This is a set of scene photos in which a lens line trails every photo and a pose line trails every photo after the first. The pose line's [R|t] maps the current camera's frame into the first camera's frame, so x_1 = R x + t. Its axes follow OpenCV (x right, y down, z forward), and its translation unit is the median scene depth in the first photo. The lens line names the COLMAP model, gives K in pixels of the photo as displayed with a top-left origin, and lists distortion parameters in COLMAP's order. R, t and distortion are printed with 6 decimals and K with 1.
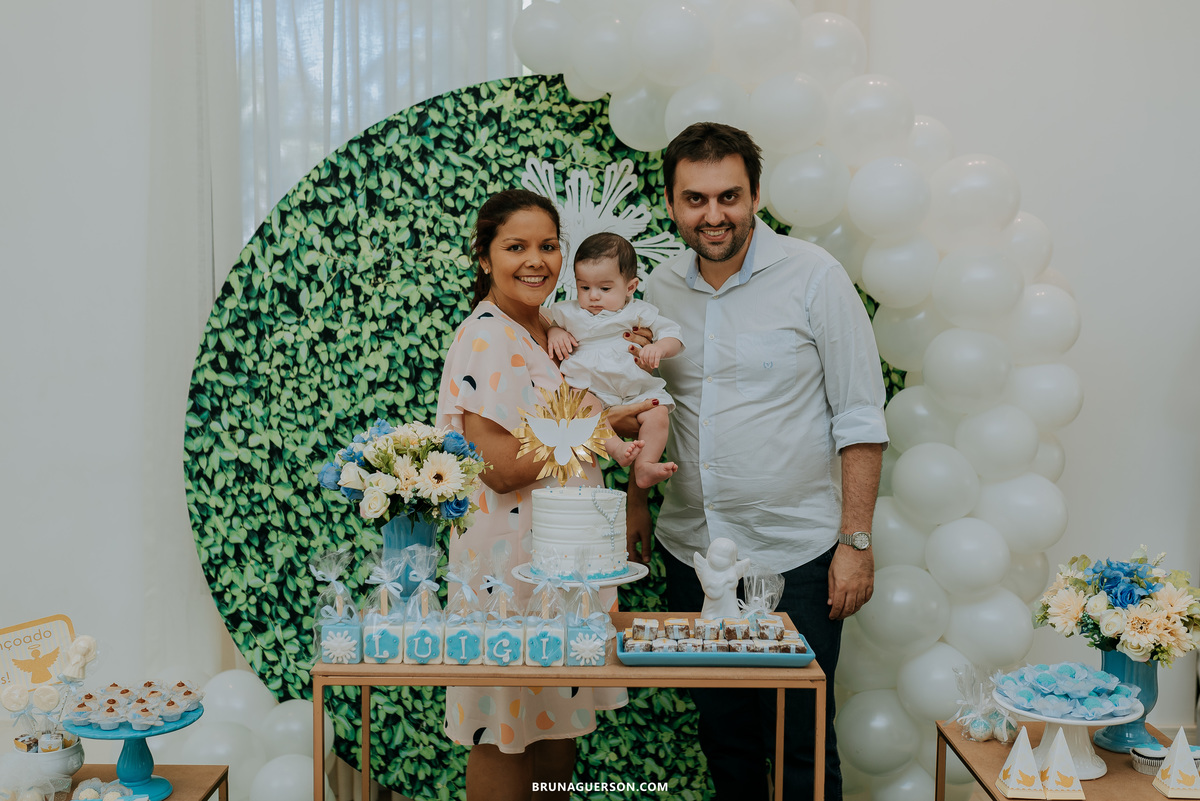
lens RADIAL K [[1195.6, 0, 622.5], [0, 1195.6, 395.8], [0, 0, 1]] dist [-0.069655, 0.000000]
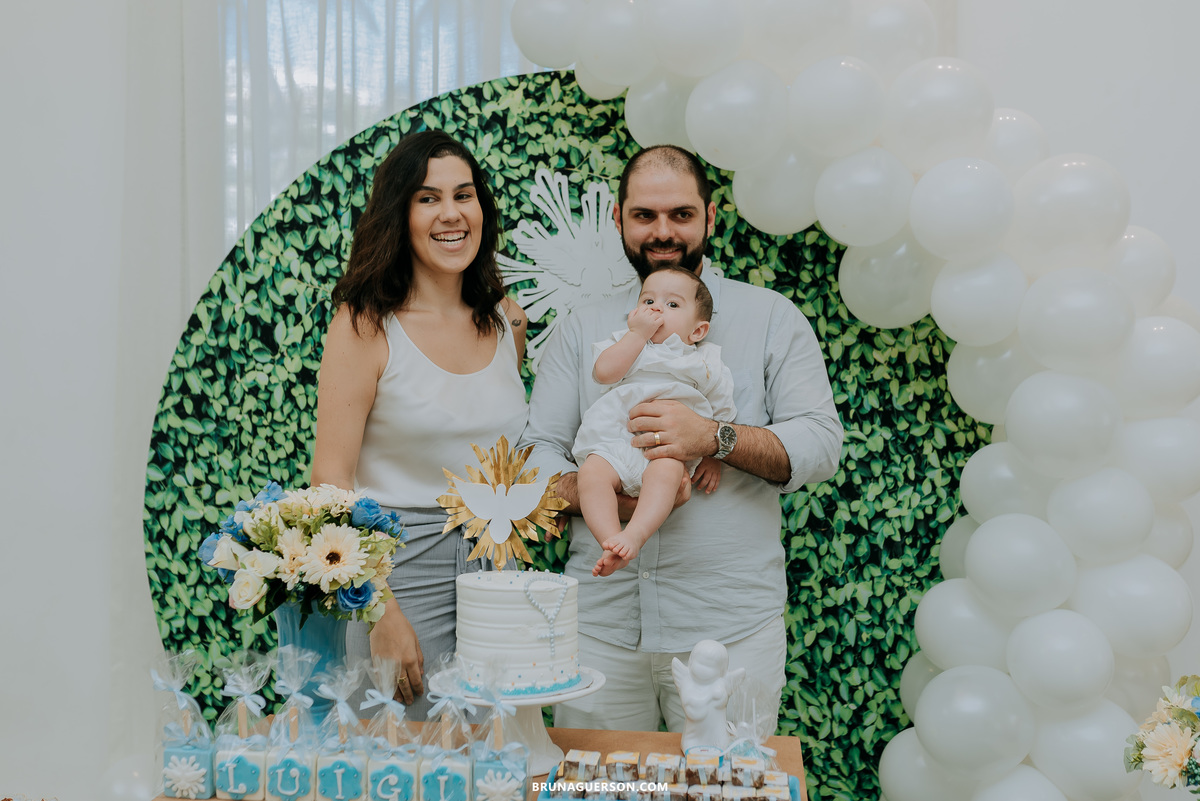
lens RADIAL K [[1246.3, 0, 641.1], [0, 1246.3, 399.3], [0, 0, 1]] dist [-0.046558, 0.000000]
pose [[0.995035, 0.006537, -0.099306, 0.083306], [-0.009828, 0.999417, -0.032693, -0.007242], [0.099035, 0.033506, 0.994520, 0.131848]]
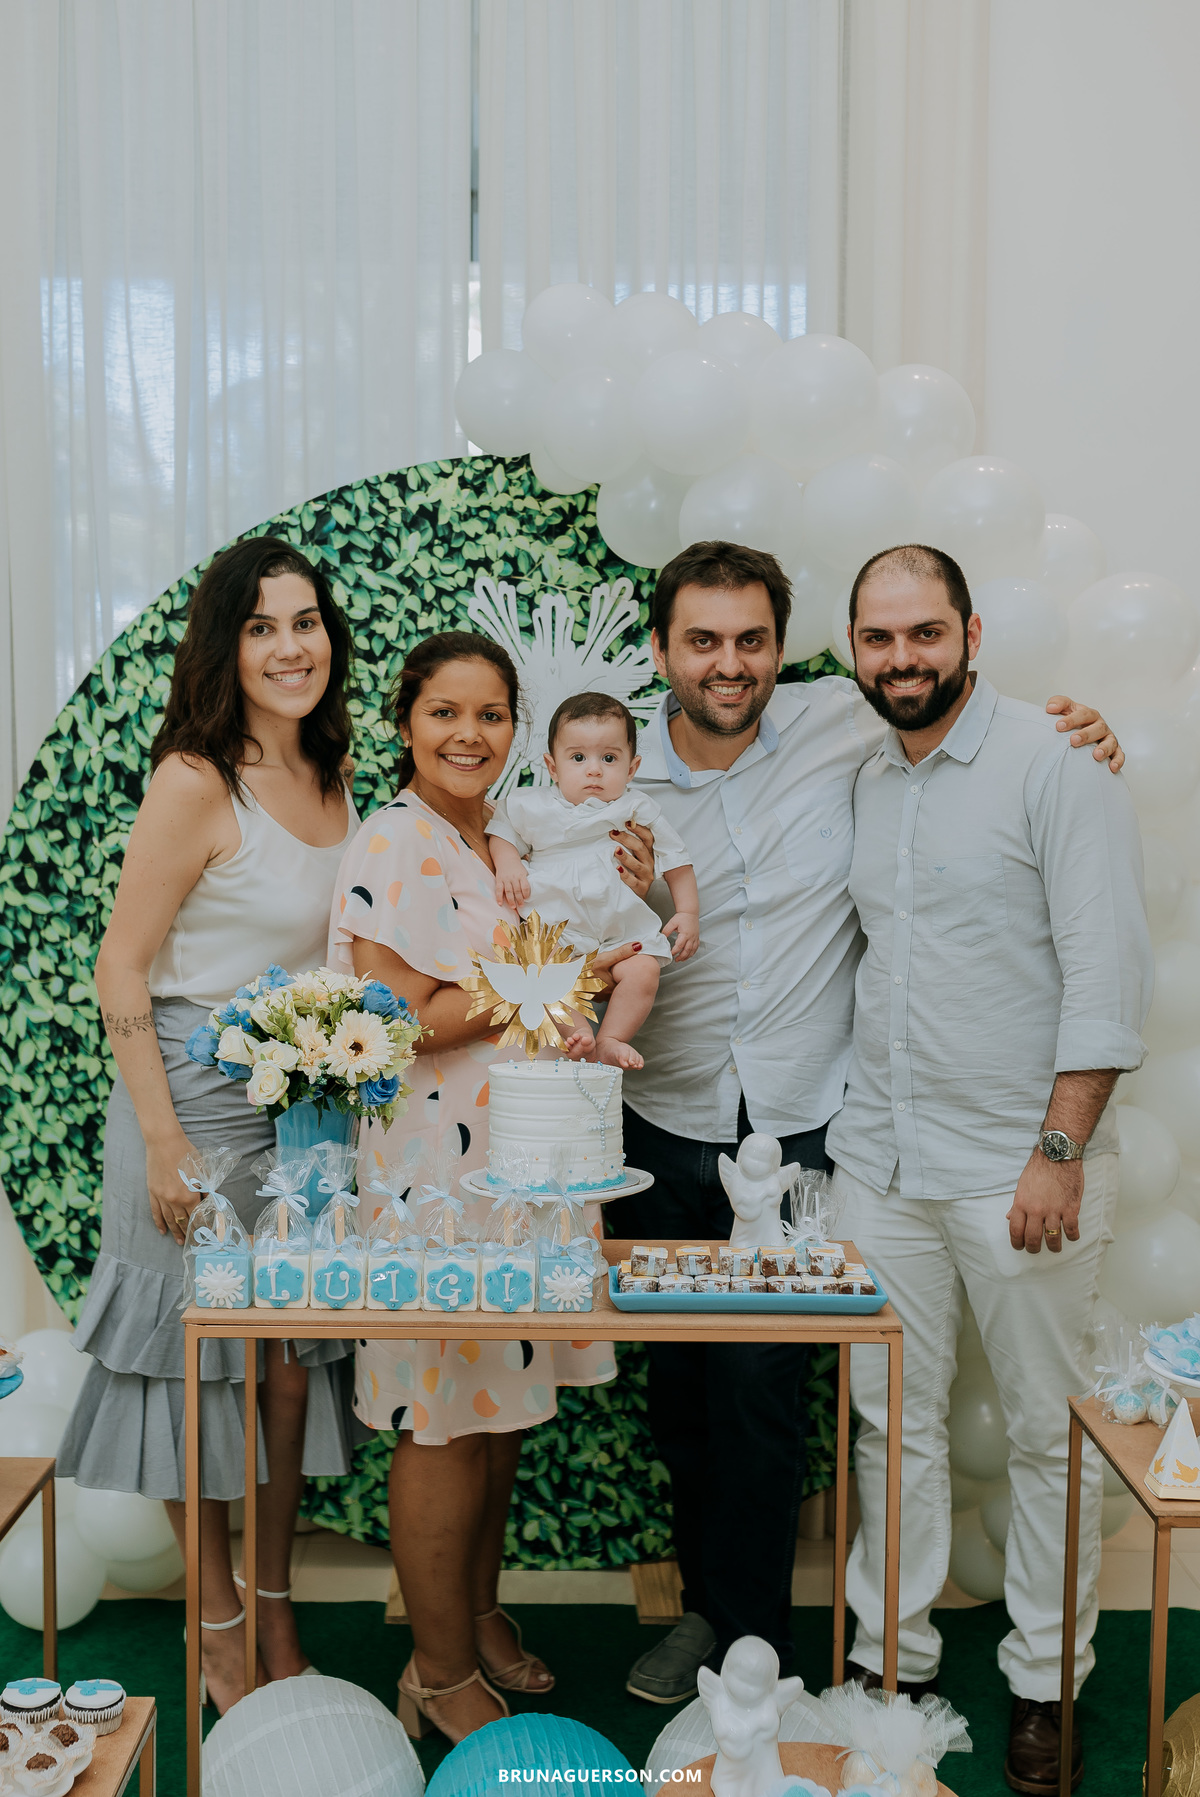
lens RADIAL K [[1907.6, 0, 588.2], [0, 1907.6, 915.6], [0, 0, 1]] dist [-0.108439, 0.000000]
pose [[0.999870, -0.001460, -0.016046, 0.000813], [0.001449, 0.999999, -0.000709, -0.005702], [0.016047, 0.000686, 0.999871, -0.081789]]
